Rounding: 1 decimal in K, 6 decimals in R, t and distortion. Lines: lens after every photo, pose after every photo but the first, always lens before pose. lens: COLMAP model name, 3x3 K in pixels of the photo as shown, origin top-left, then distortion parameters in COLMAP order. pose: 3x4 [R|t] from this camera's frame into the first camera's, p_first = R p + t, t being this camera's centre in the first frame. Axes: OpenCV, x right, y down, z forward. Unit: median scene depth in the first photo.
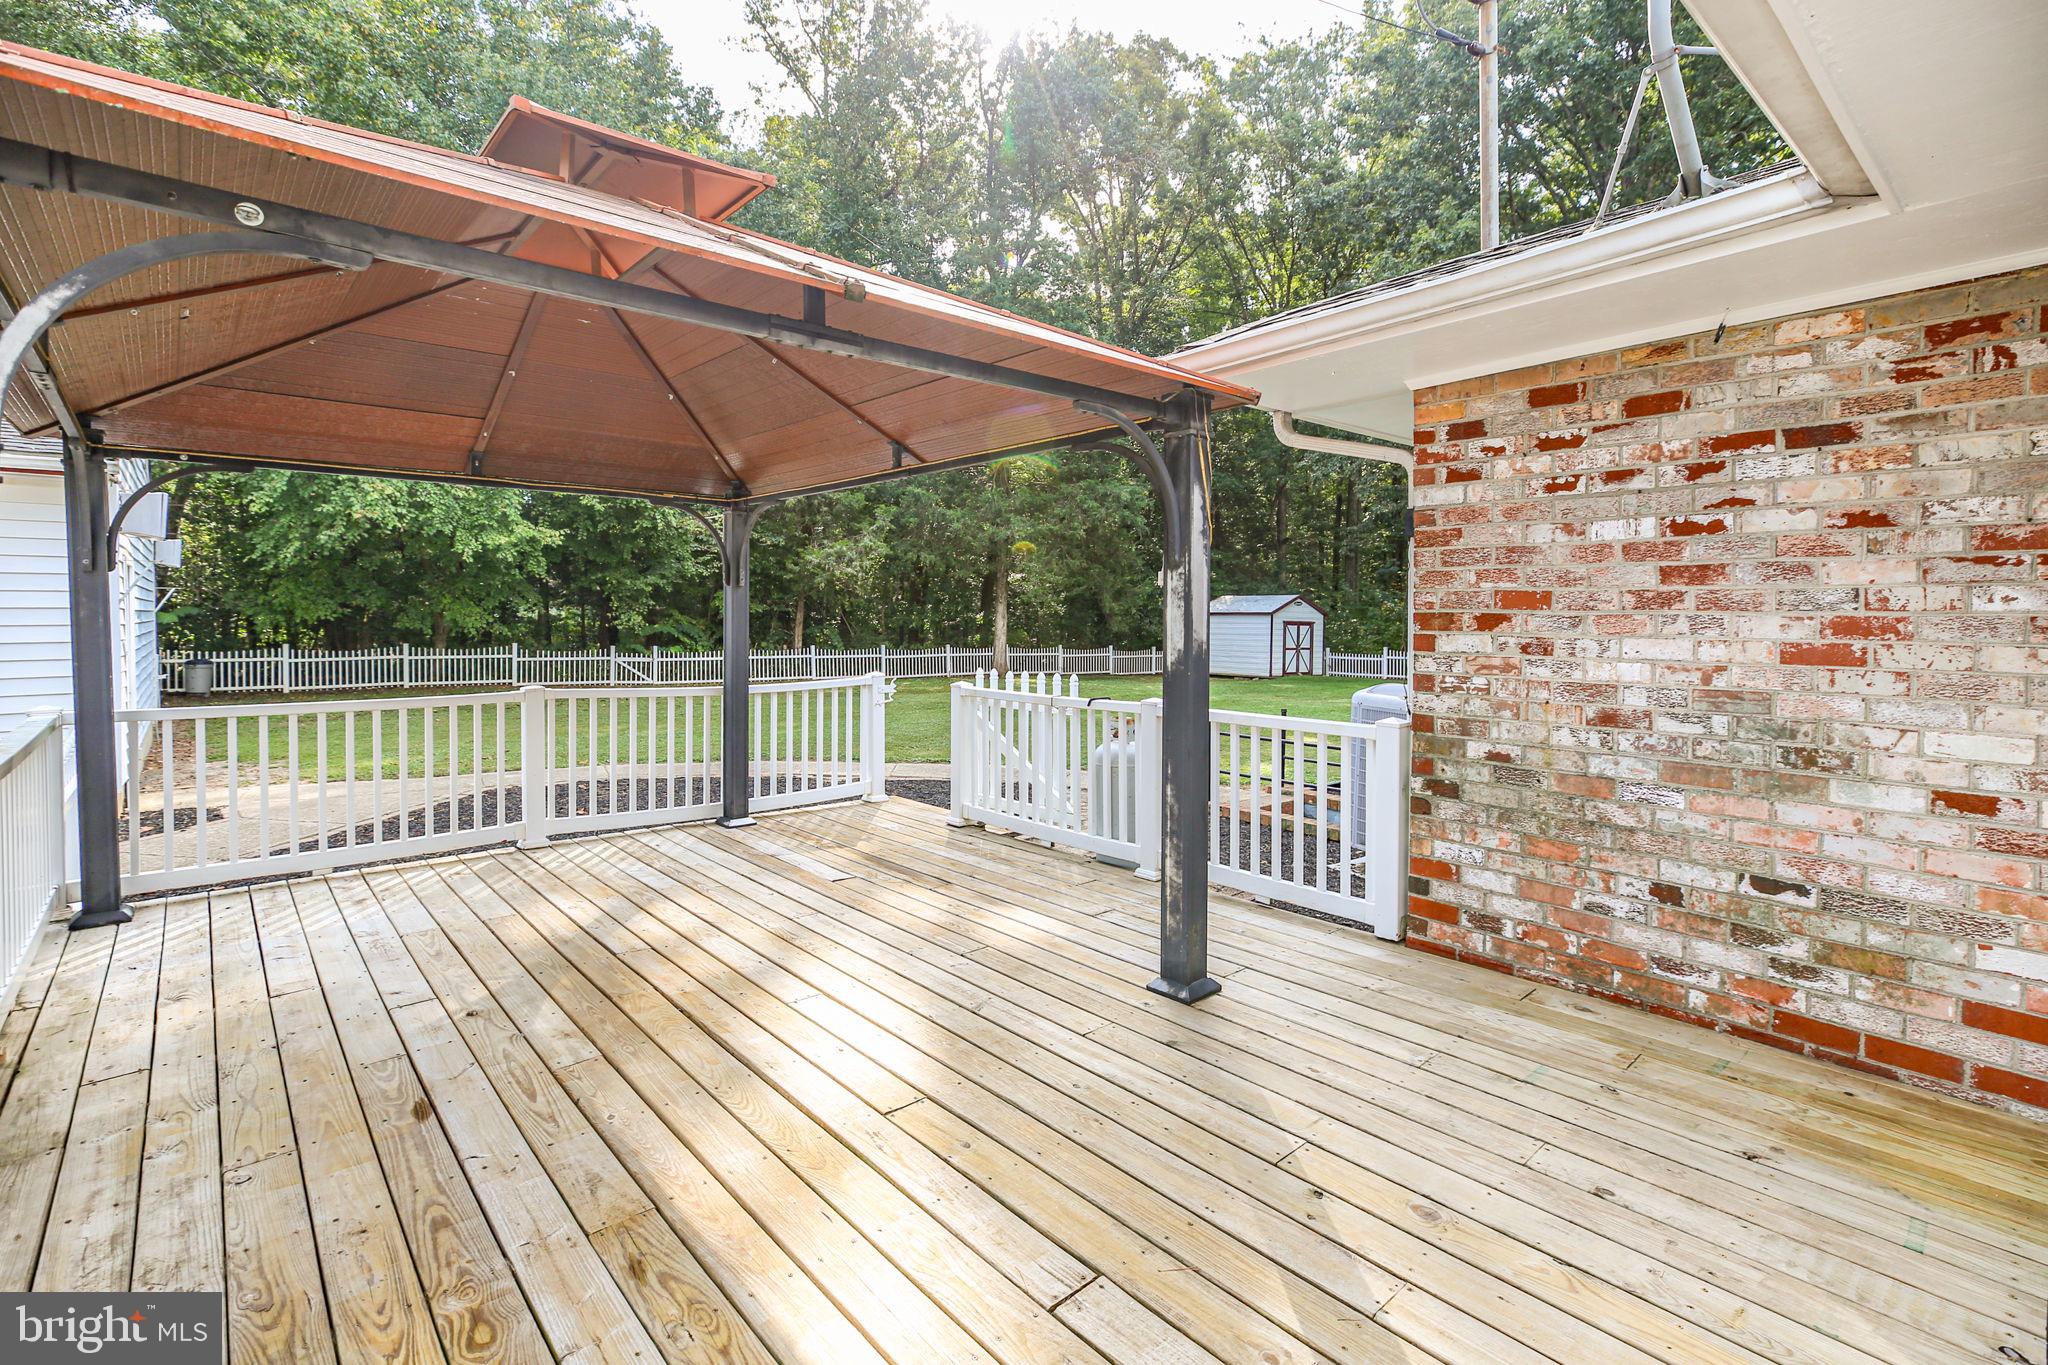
lens RADIAL K [[972.0, 0, 1055.5], [0, 972.0, 623.2], [0, 0, 1]] dist [0.012014, 0.000000]
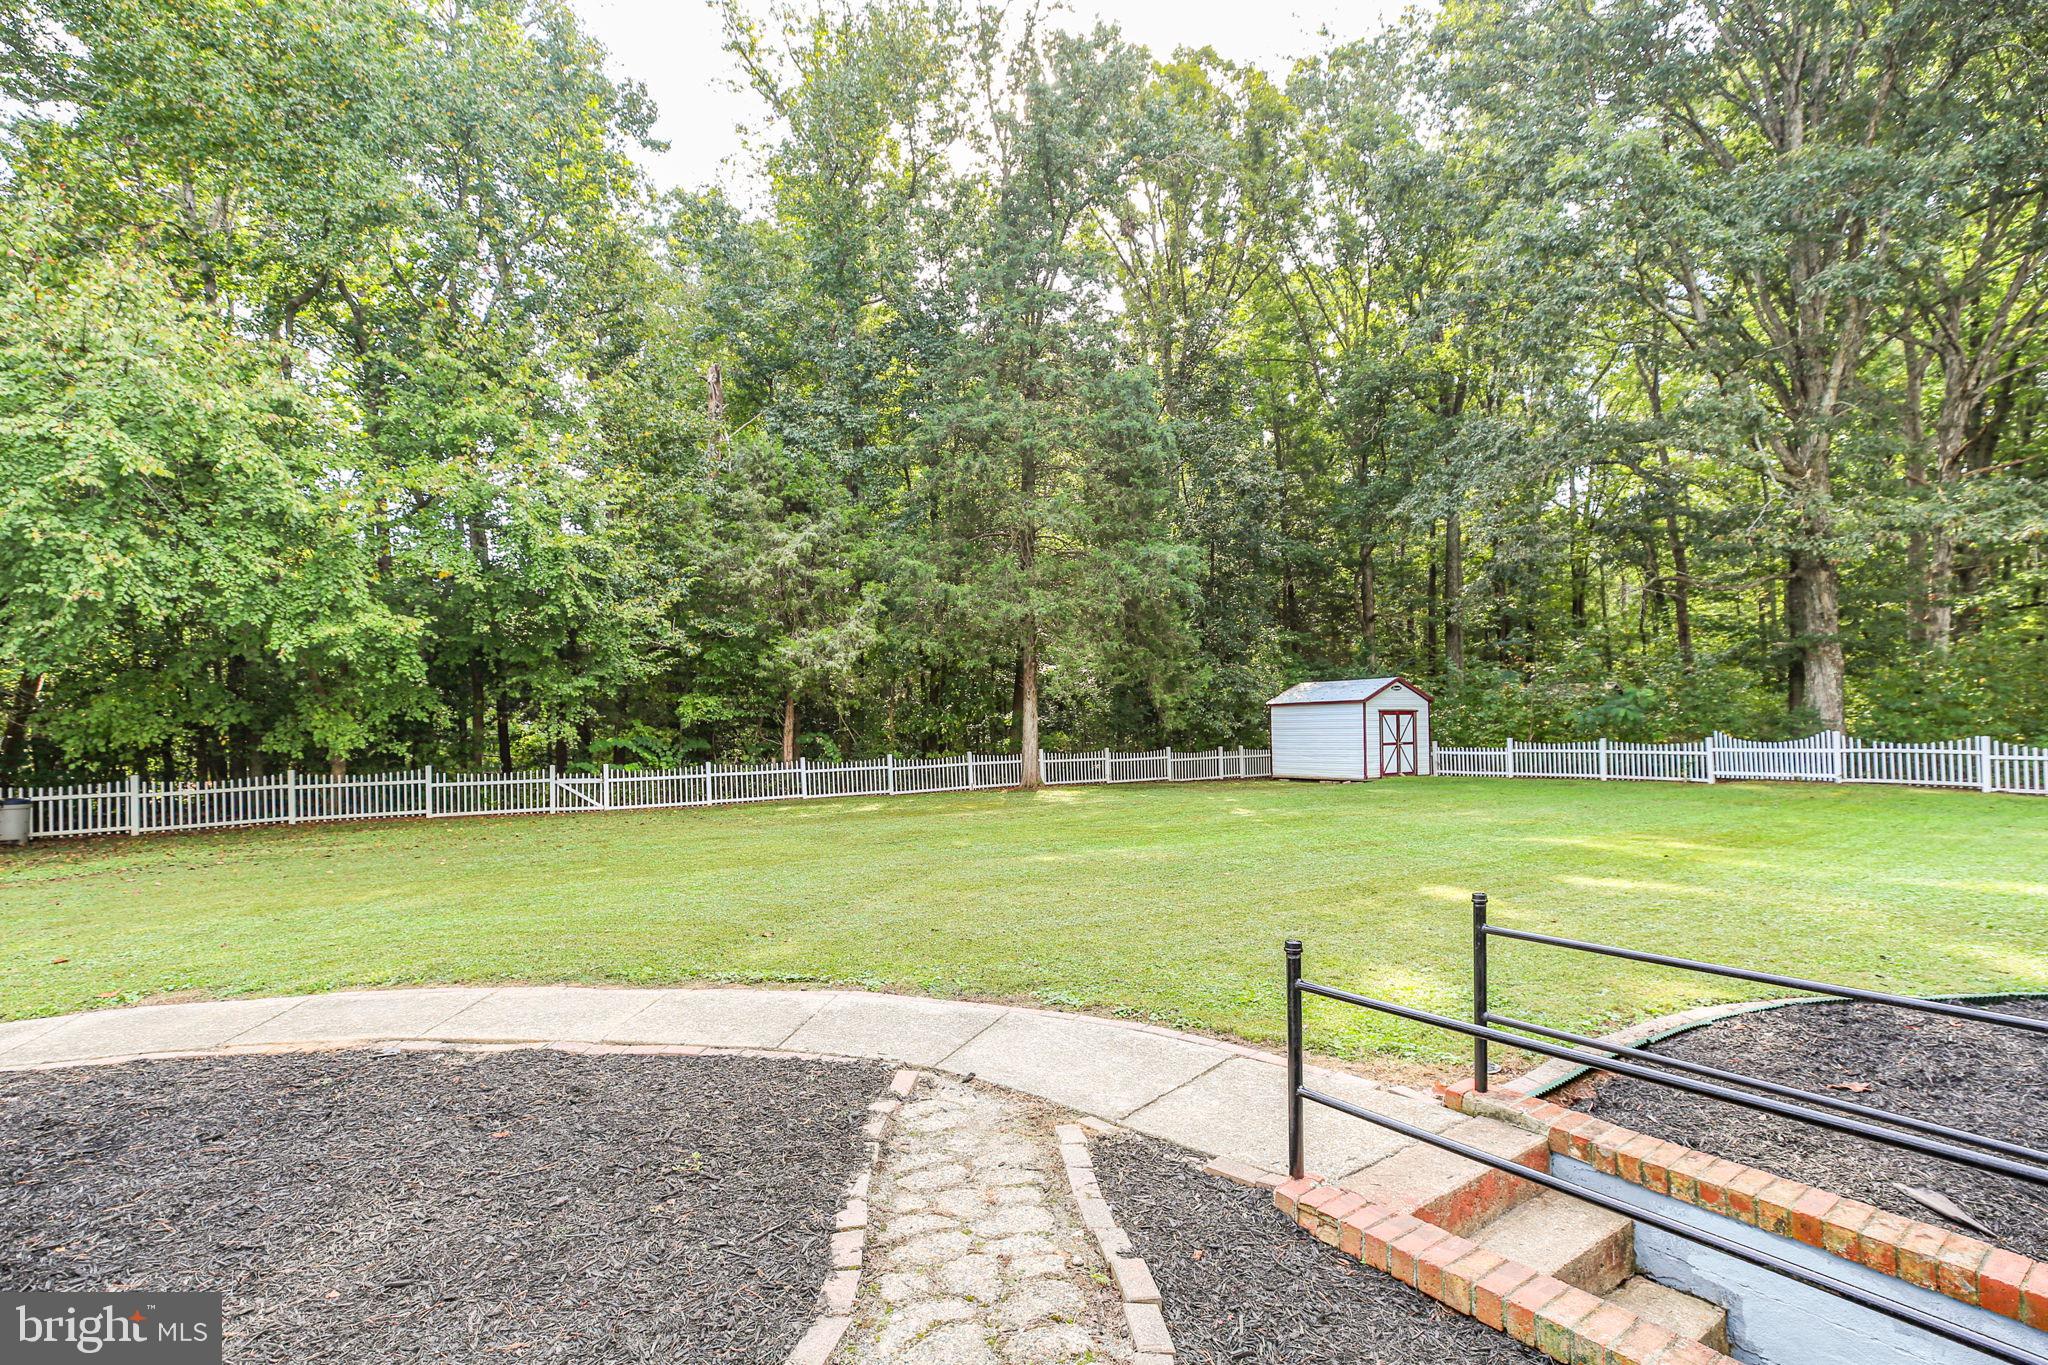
lens RADIAL K [[952.9, 0, 1046.4], [0, 952.9, 705.5], [0, 0, 1]] dist [0.004317, 0.000247]
pose [[0.995481, -0.034618, -0.088430, 0.029493], [0.032463, 0.999143, -0.025687, 0.005670], [0.089243, 0.022700, 0.995751, 0.187957]]
